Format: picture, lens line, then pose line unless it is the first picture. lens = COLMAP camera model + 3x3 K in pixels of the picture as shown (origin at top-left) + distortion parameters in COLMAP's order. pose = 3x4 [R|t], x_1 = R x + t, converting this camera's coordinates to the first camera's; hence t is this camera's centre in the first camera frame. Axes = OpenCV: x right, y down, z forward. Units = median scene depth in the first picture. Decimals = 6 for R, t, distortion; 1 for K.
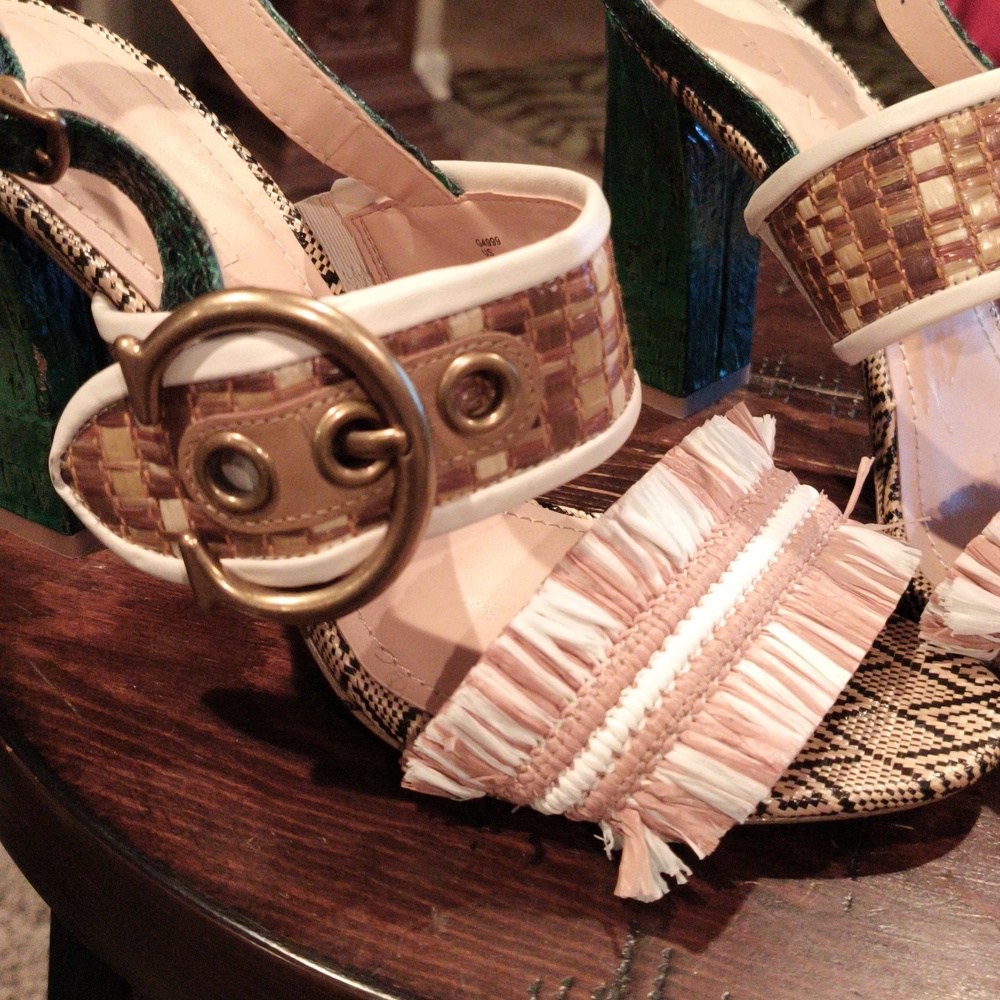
lens RADIAL K [[1580.3, 0, 465.8], [0, 1580.3, 458.2], [0, 0, 1]] dist [0.209065, -0.731769]
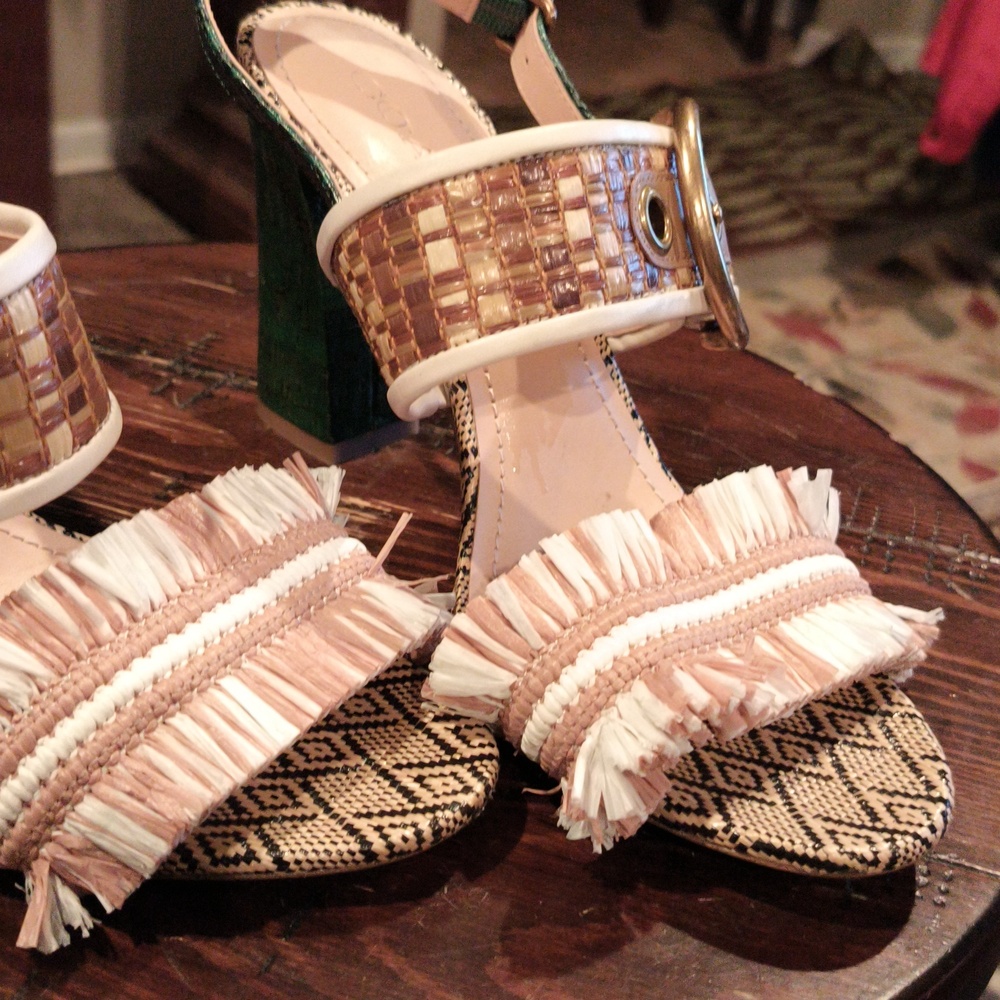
lens RADIAL K [[1580.3, 0, 465.8], [0, 1580.3, 458.2], [0, 0, 1]] dist [0.209065, -0.731769]
pose [[0.998642, 0.046721, -0.023059, 0.352517], [-0.047183, 0.998688, -0.019918, -0.019500], [0.022098, 0.020979, 0.999536, 0.007609]]
